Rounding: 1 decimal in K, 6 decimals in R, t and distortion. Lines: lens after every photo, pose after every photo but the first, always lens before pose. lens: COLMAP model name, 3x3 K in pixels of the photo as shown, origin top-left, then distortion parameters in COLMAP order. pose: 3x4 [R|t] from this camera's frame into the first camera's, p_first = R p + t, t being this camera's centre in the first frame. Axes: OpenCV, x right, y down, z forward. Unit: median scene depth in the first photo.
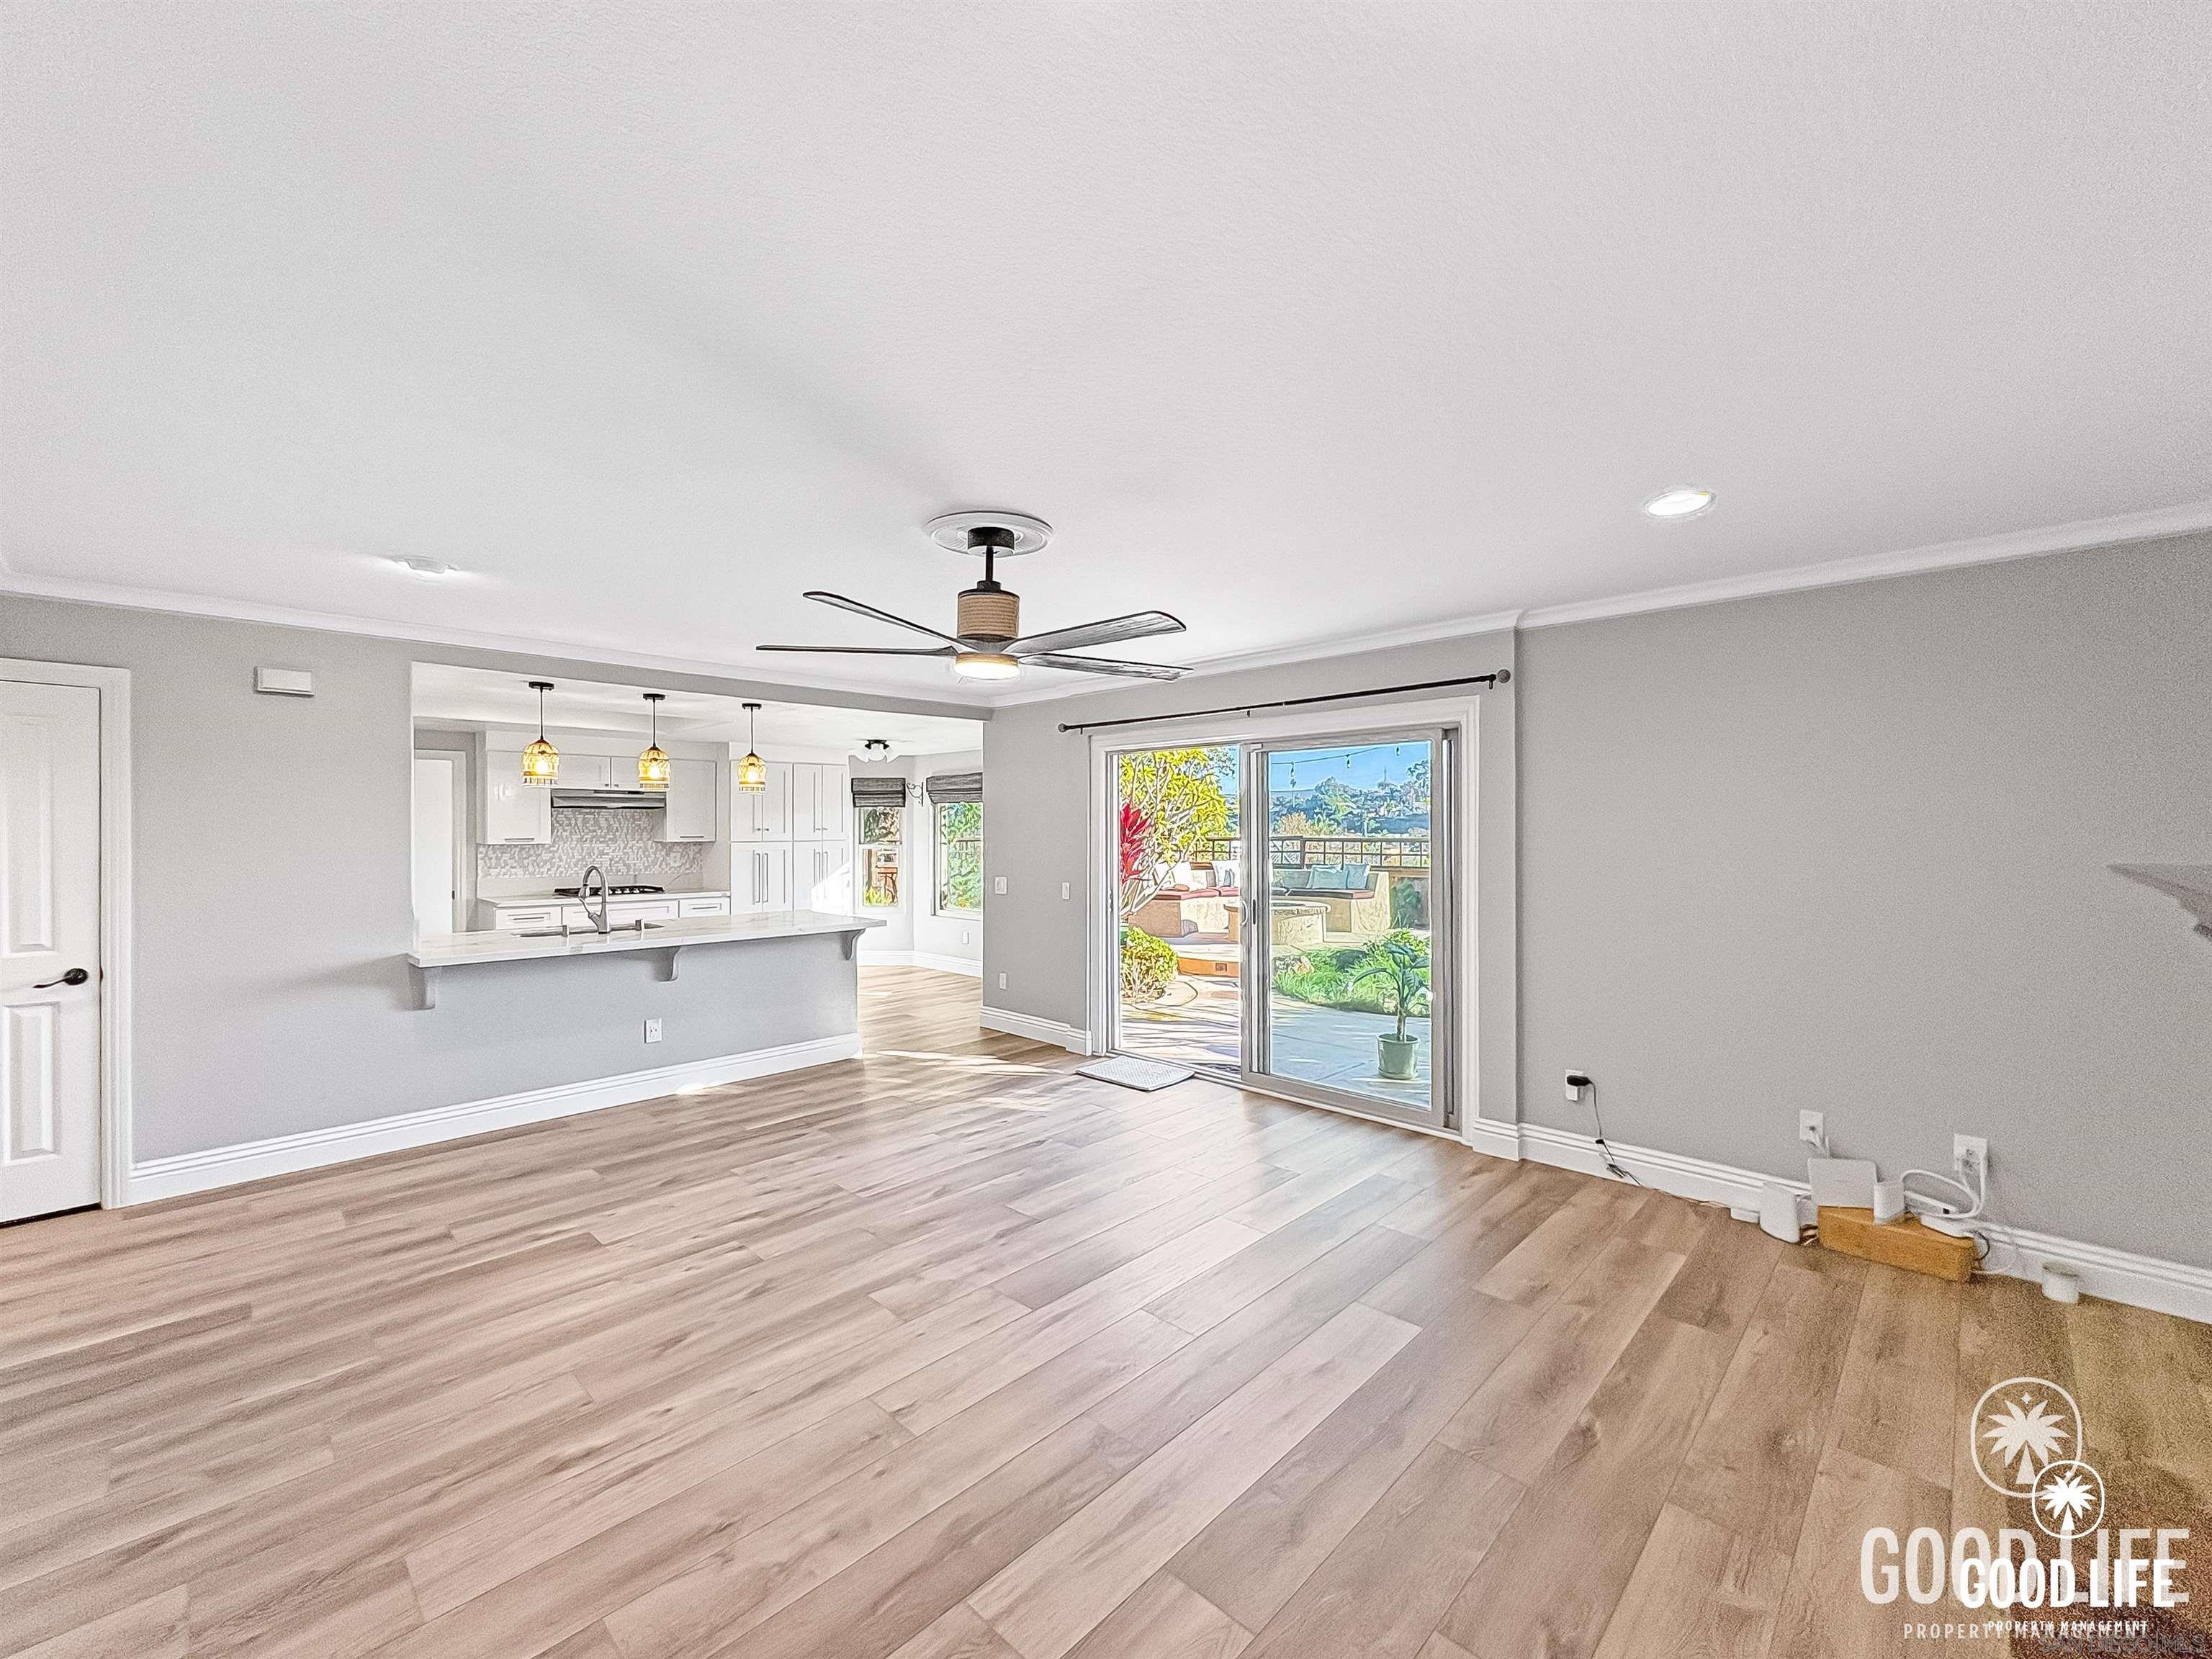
lens RADIAL K [[910.5, 0, 1109.6], [0, 910.5, 831.0], [0, 0, 1]] dist [0.000094, -0.000094]
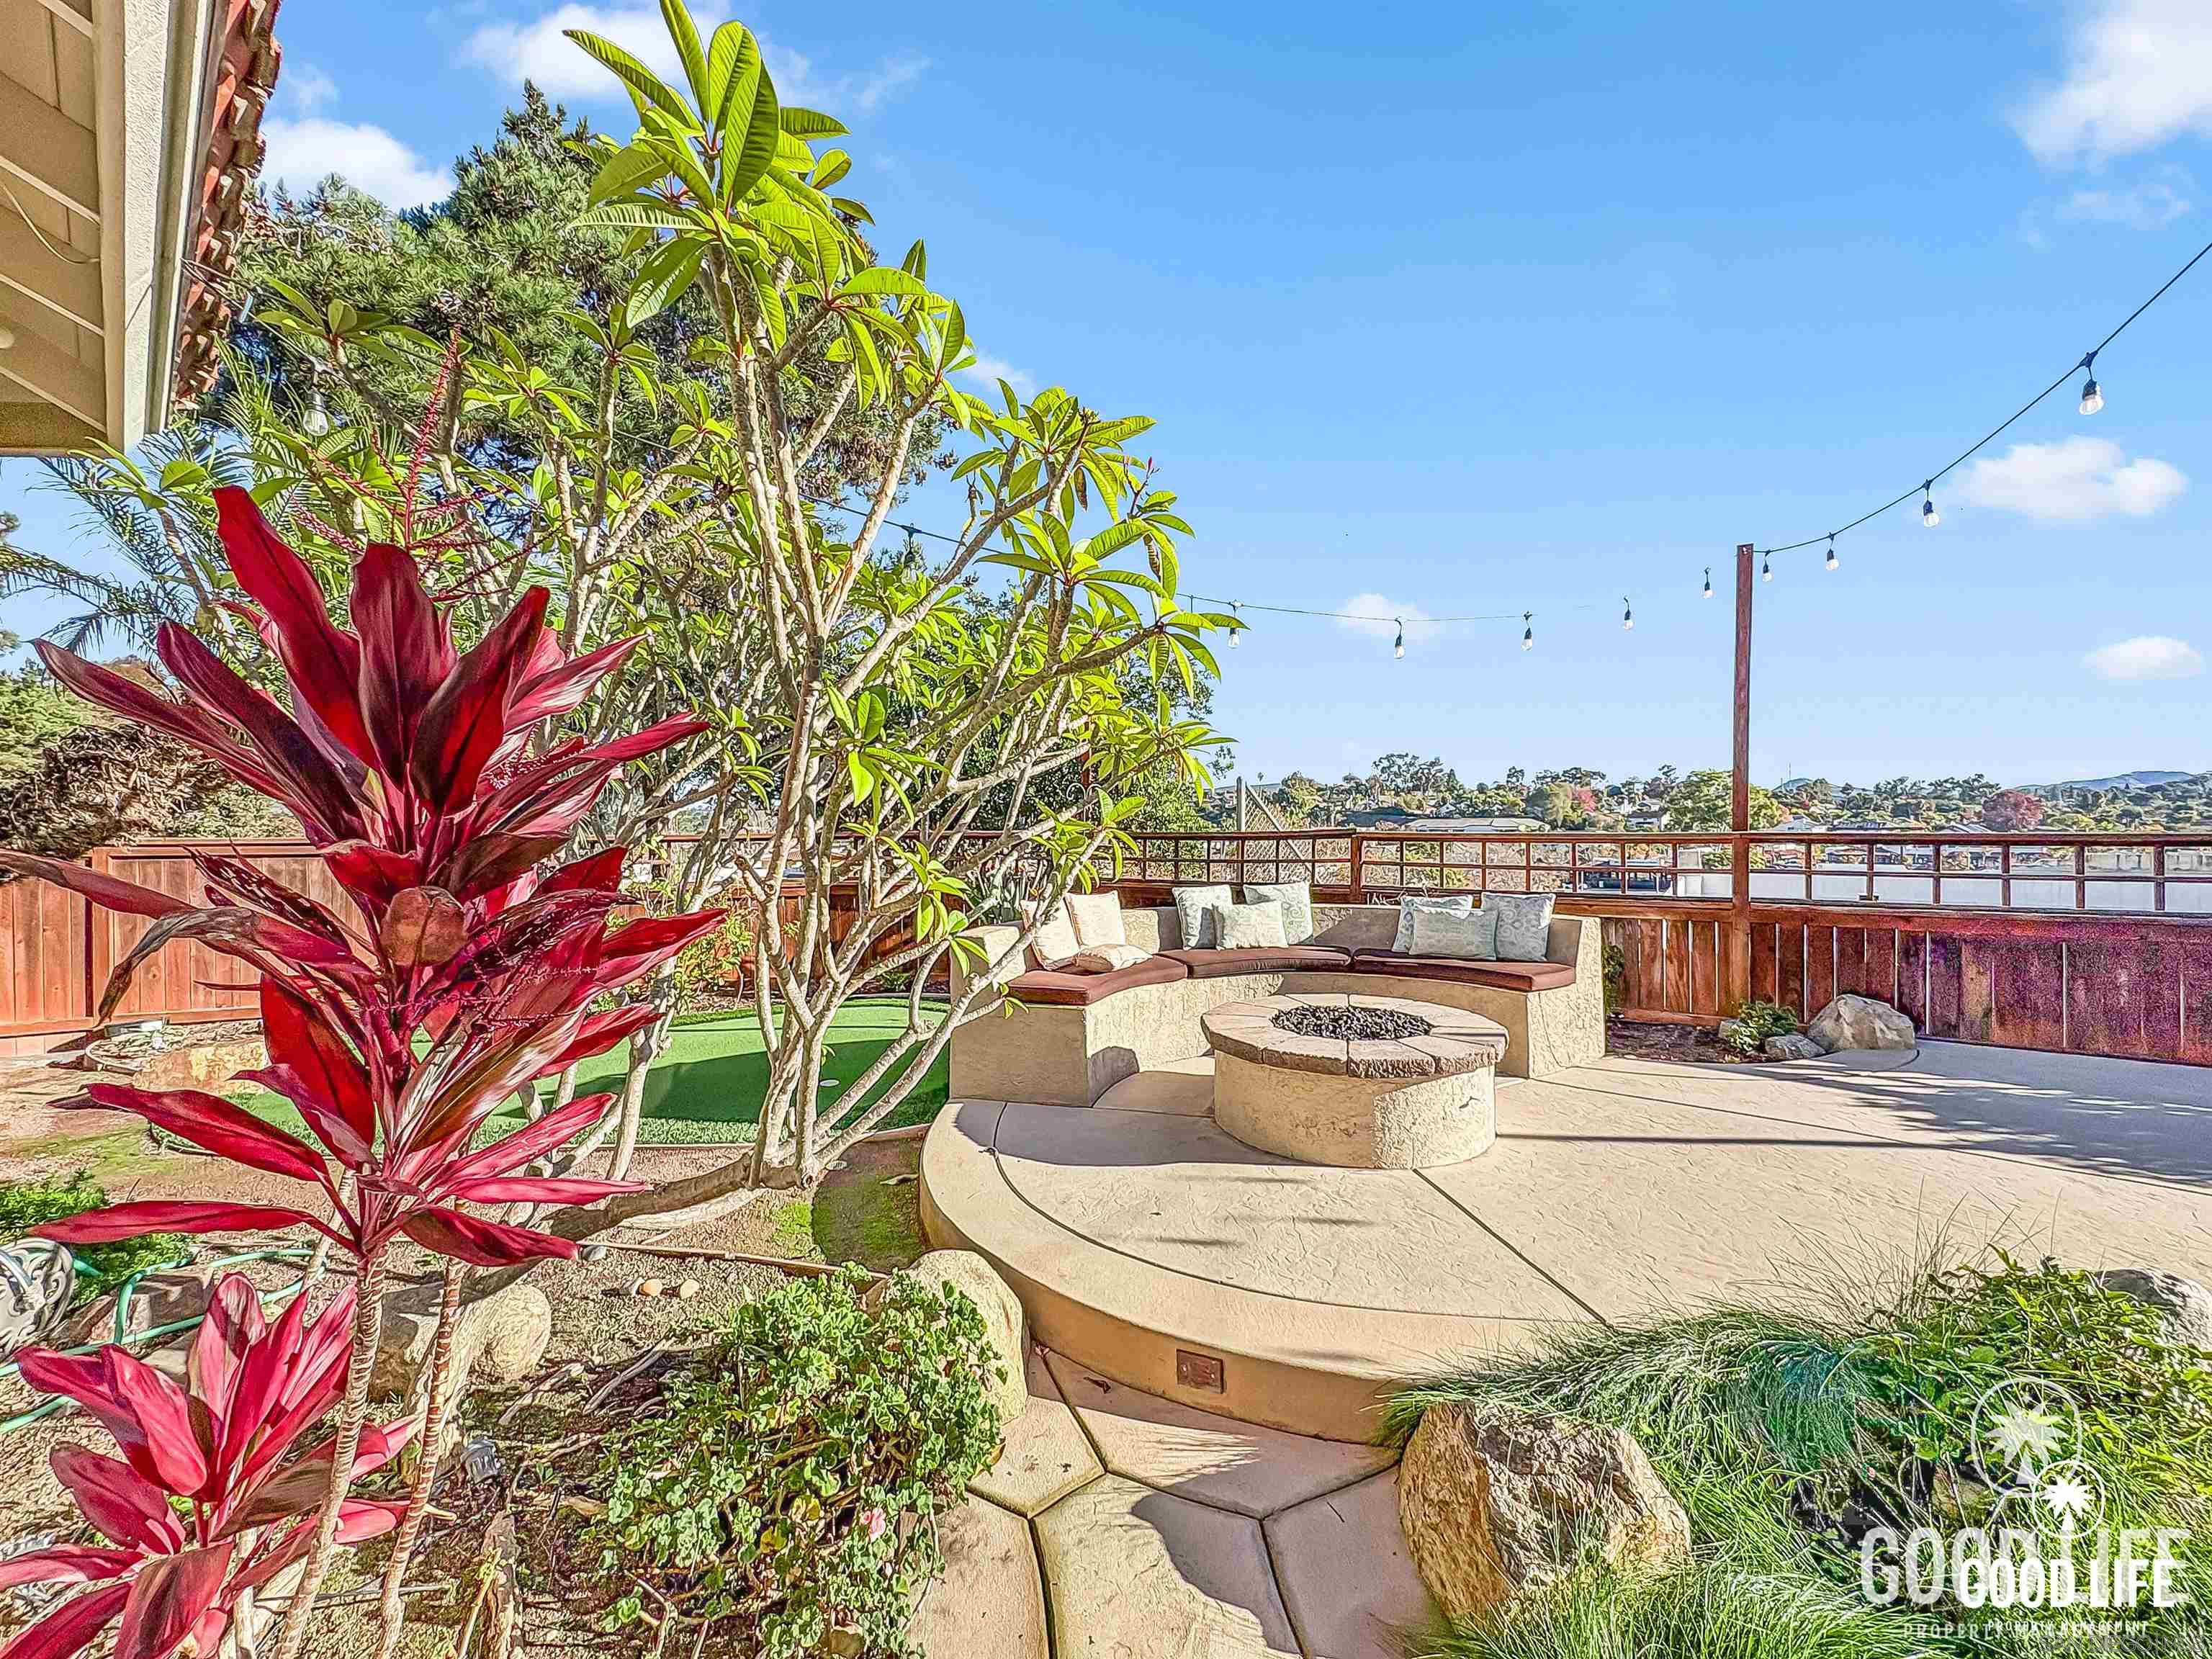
lens RADIAL K [[910.5, 0, 1103.8], [0, 910.5, 826.2], [0, 0, 1]] dist [0.000094, -0.000094]
pose [[0.999557, -0.002627, 0.029655, 0.068918], [0.002595, 0.999996, 0.001109, 0.003710], [-0.029657, -0.001032, 0.999560, 0.578716]]
